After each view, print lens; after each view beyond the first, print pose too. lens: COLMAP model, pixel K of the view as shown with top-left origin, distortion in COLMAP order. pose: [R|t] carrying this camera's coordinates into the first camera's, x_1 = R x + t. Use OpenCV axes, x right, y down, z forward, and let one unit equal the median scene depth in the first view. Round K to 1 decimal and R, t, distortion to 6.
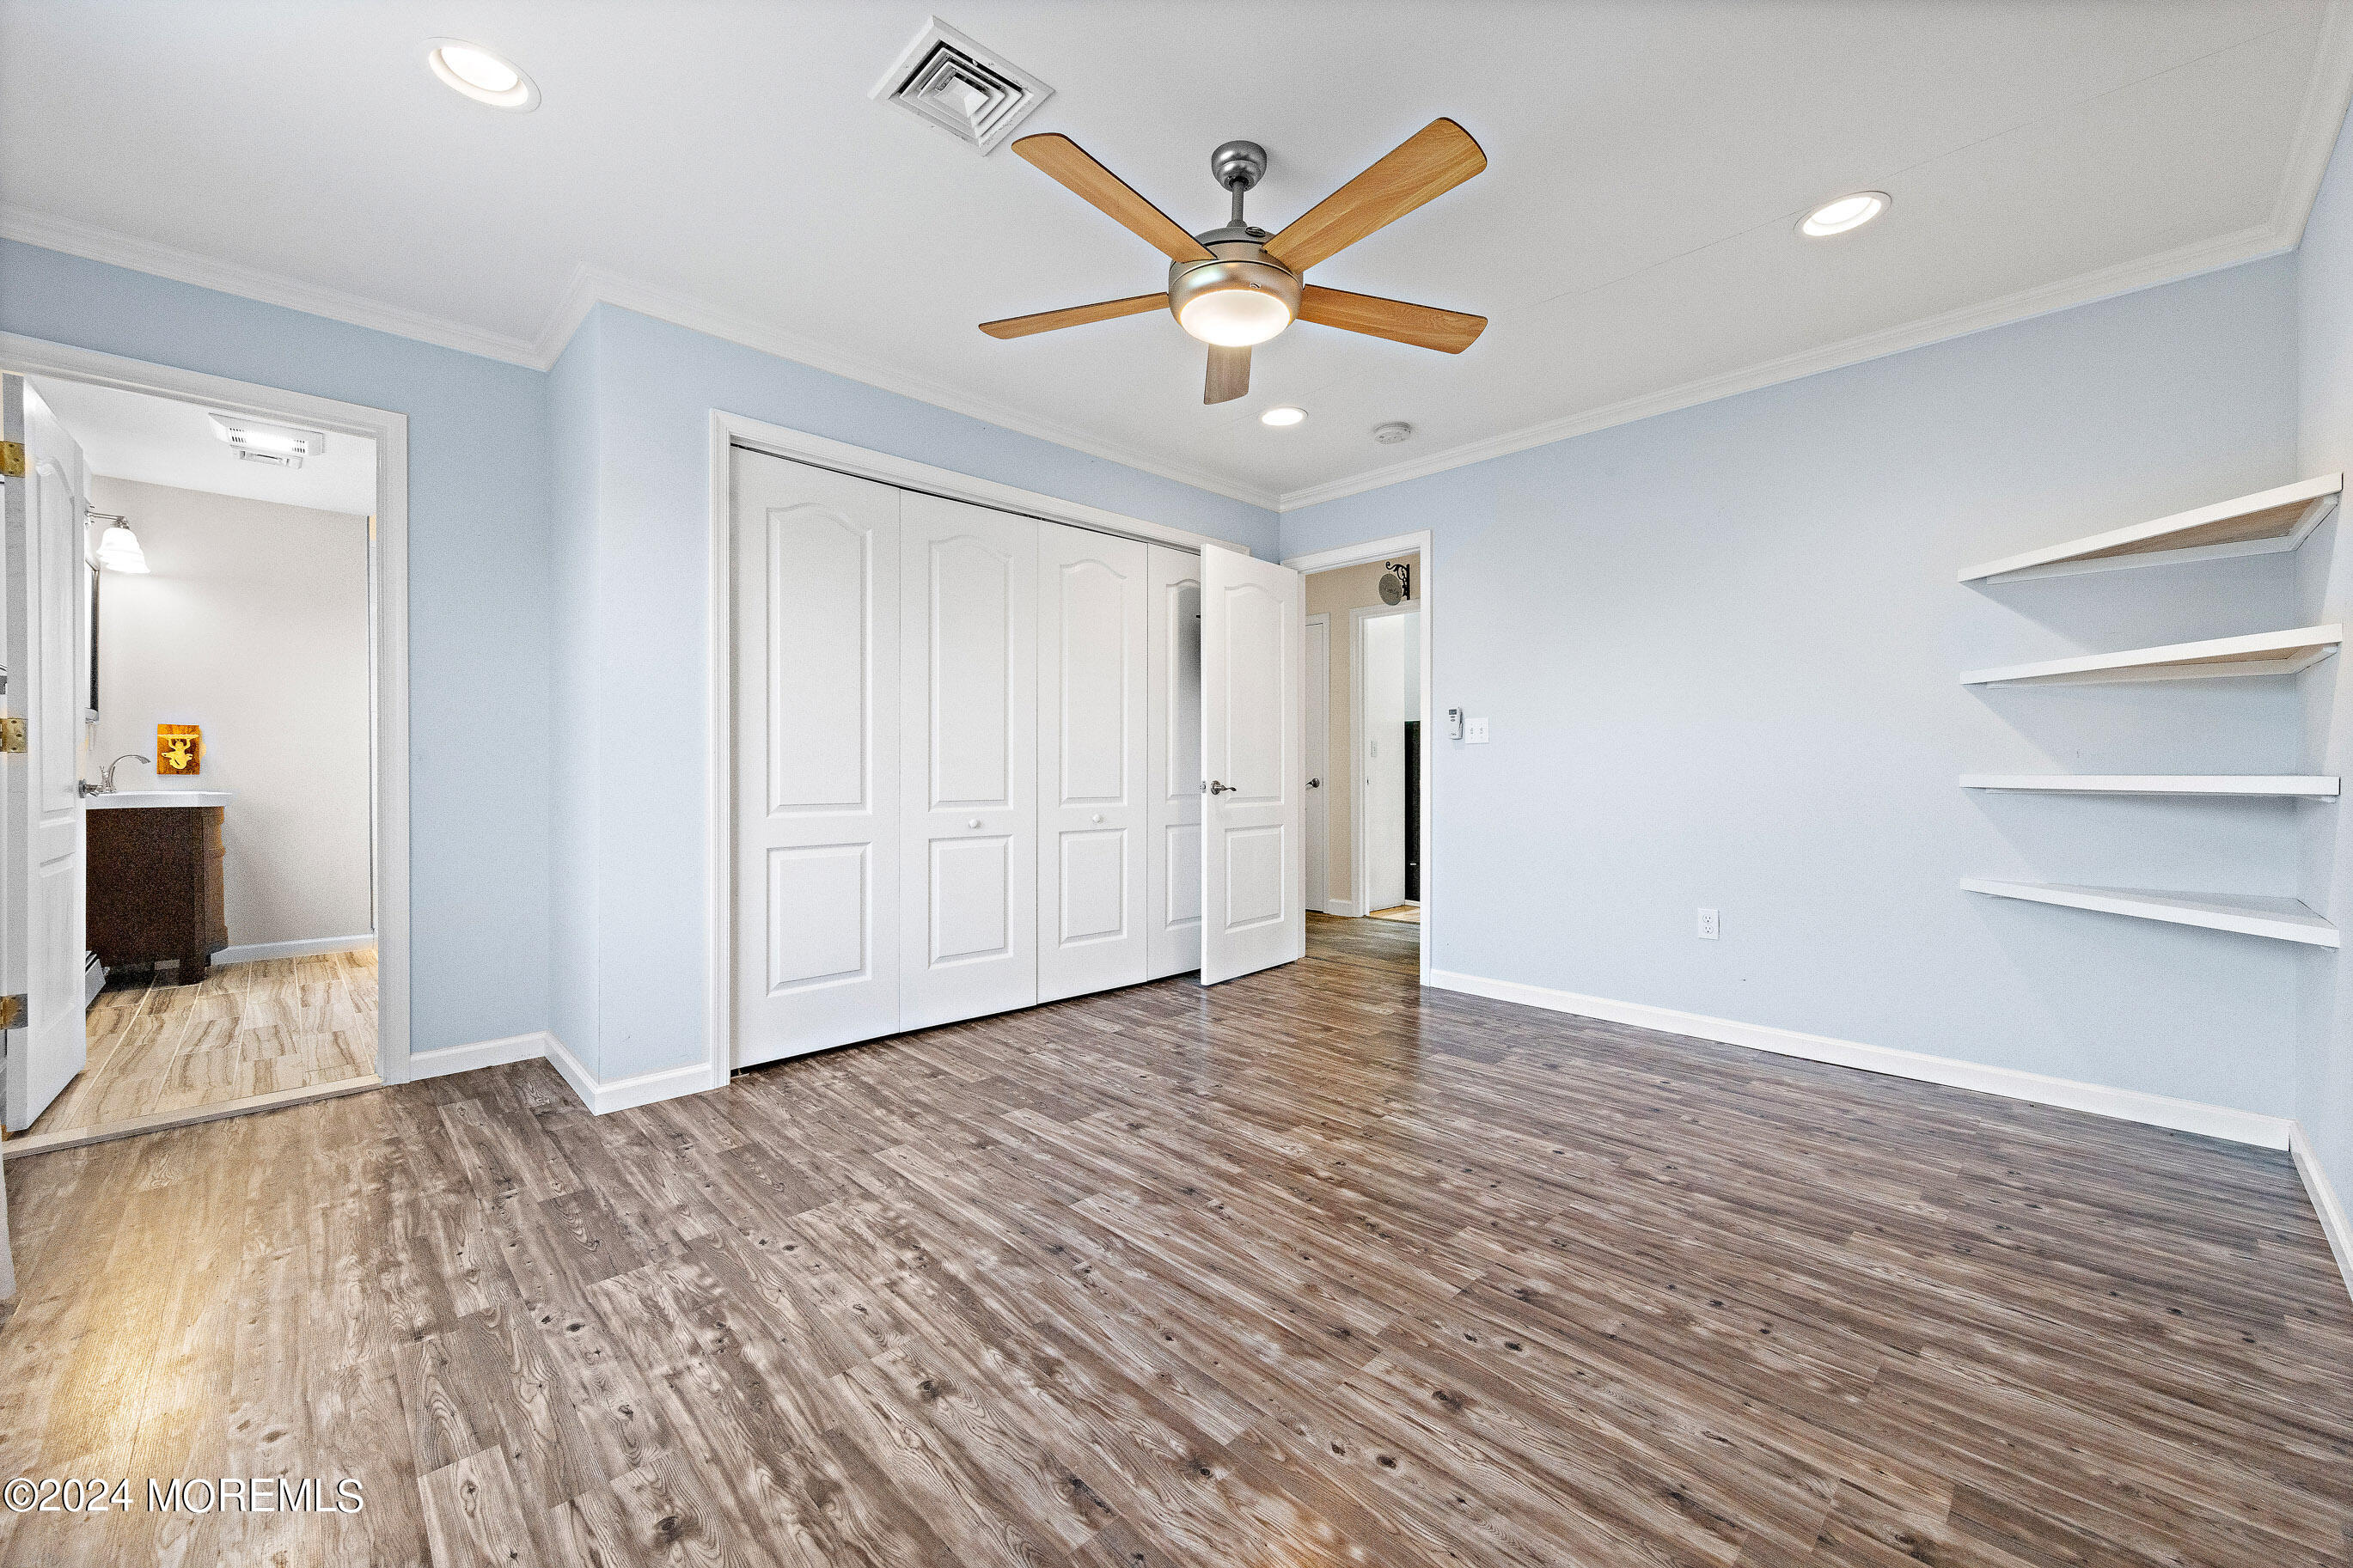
lens RADIAL K [[912.3, 0, 1167.1], [0, 912.3, 777.8], [0, 0, 1]] dist [0.002293, 0.000341]
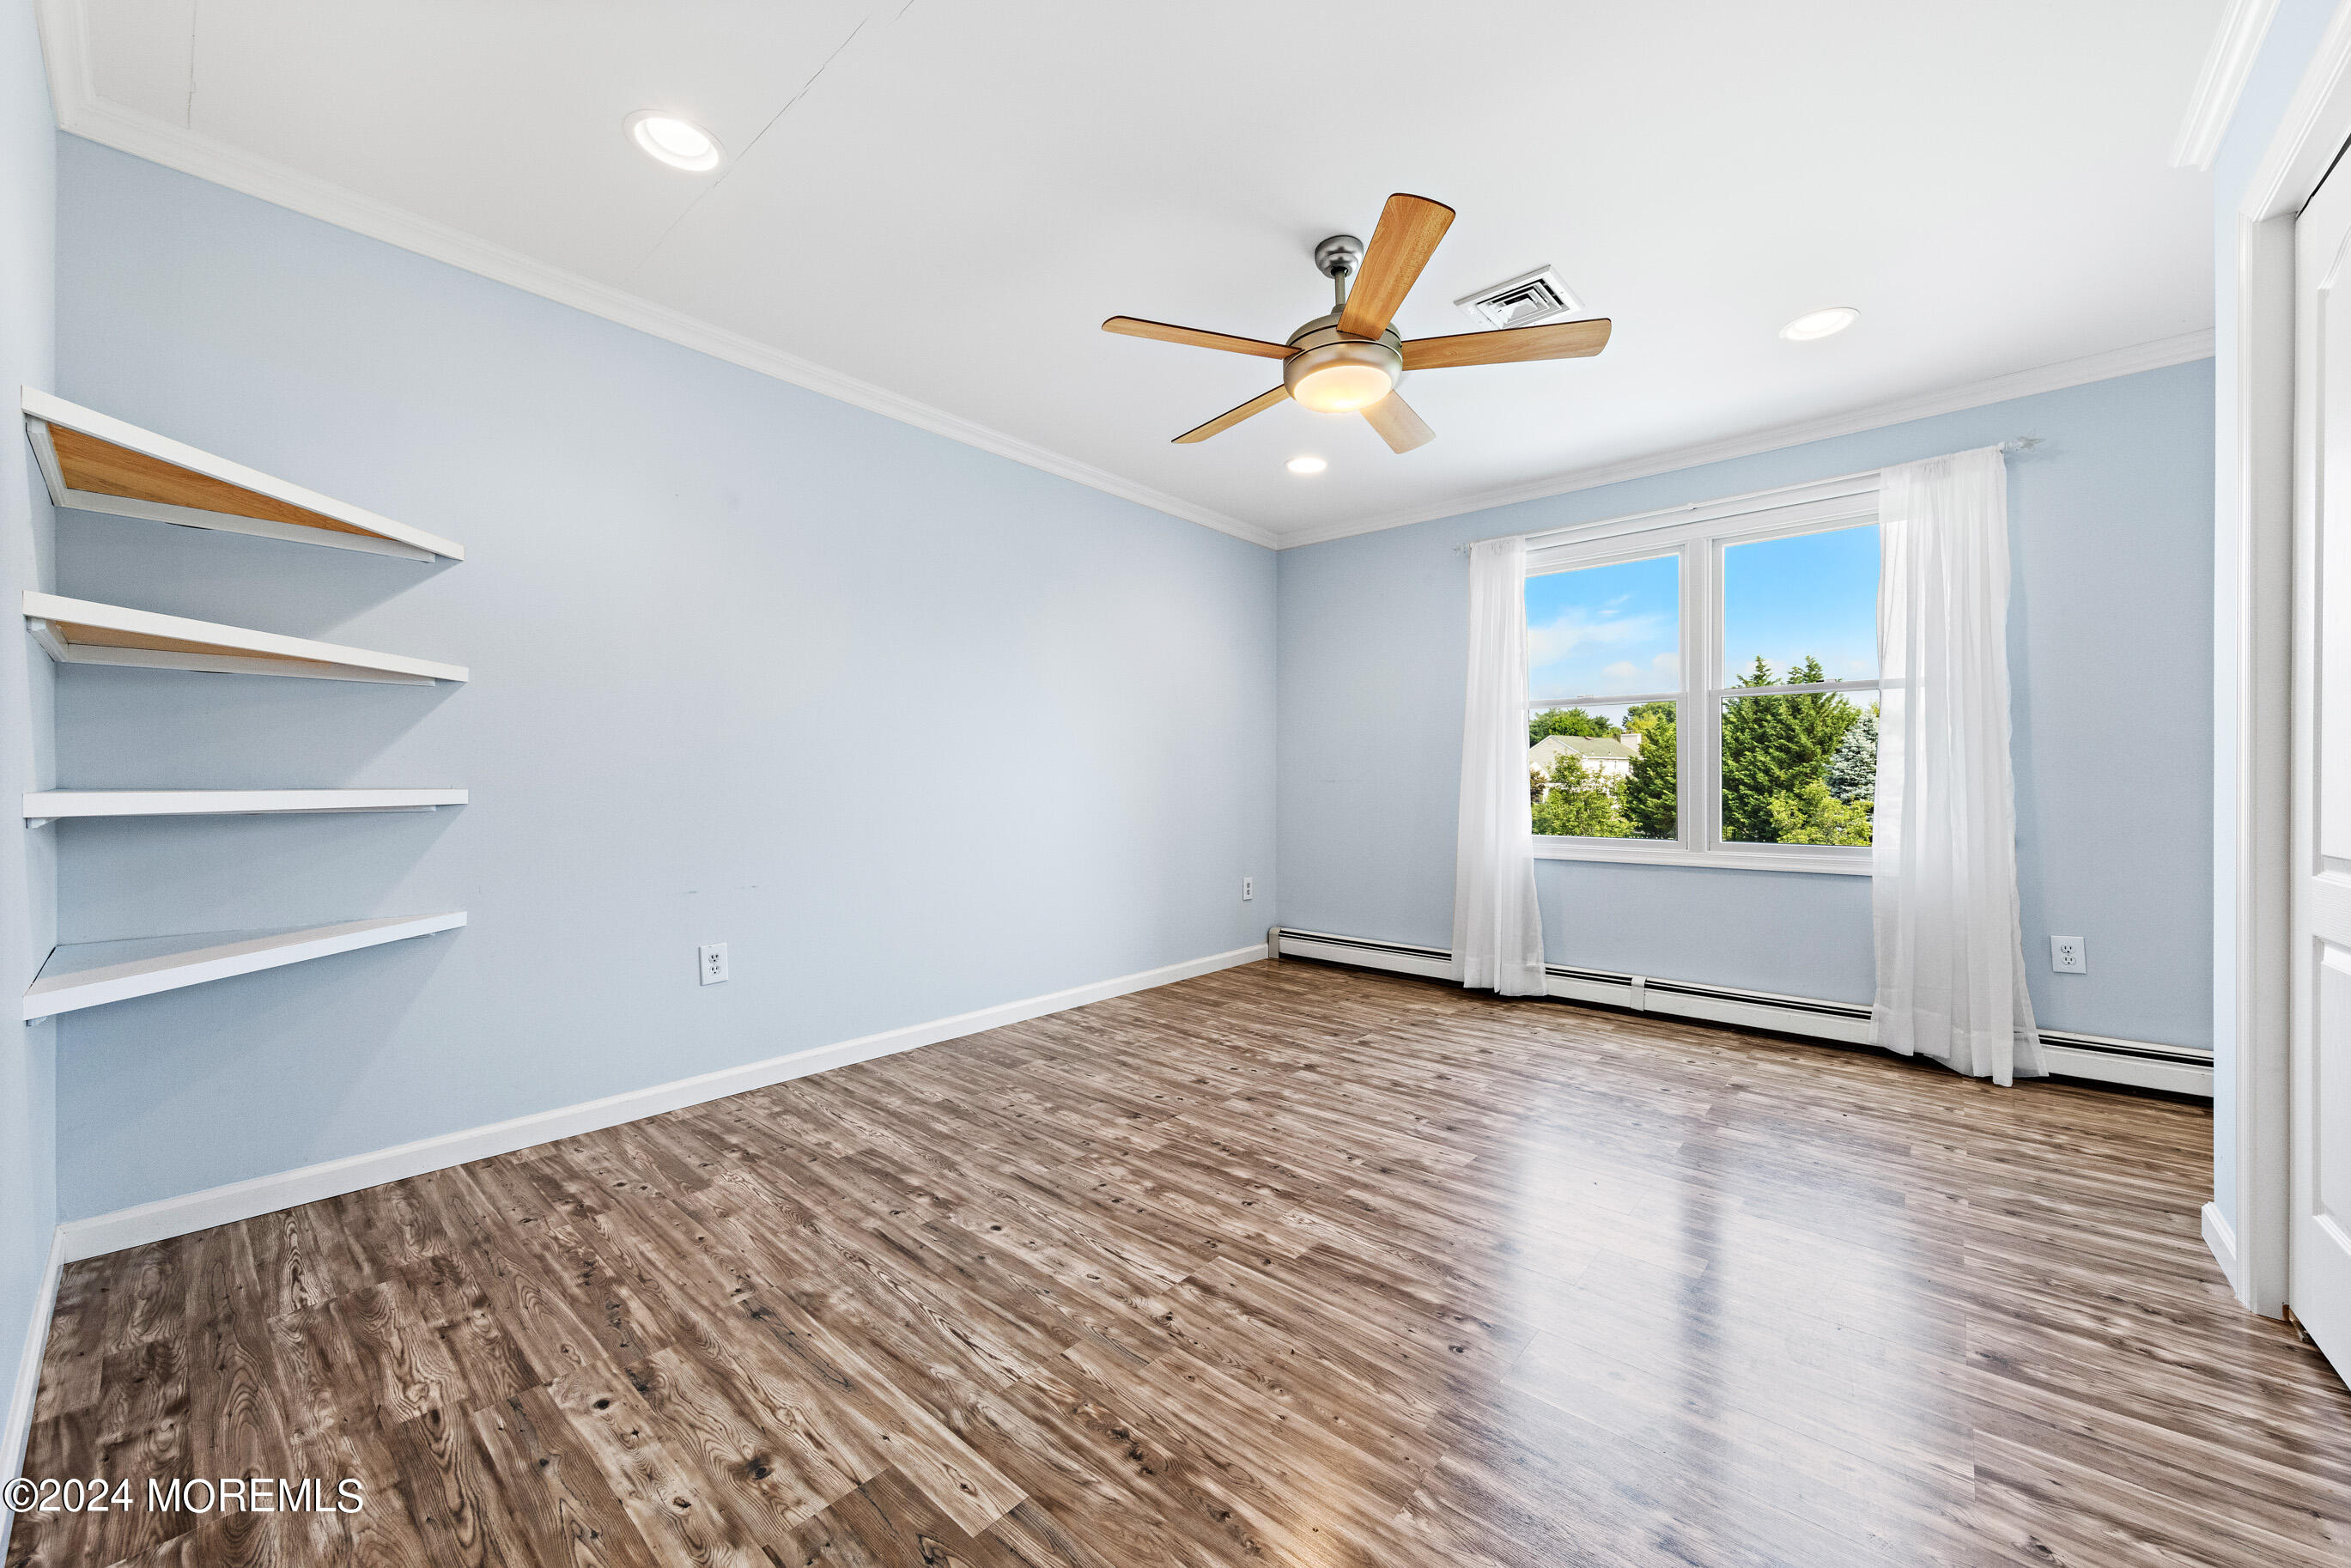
lens RADIAL K [[911.7, 0, 1175.0], [0, 911.7, 782.4], [0, 0, 1]] dist [0.002293, 0.000341]
pose [[-0.996046, -0.001058, -0.088838, 0.388791], [-0.001655, 0.999977, 0.006636, -0.018693], [0.088829, 0.006757, -0.996024, 2.151213]]
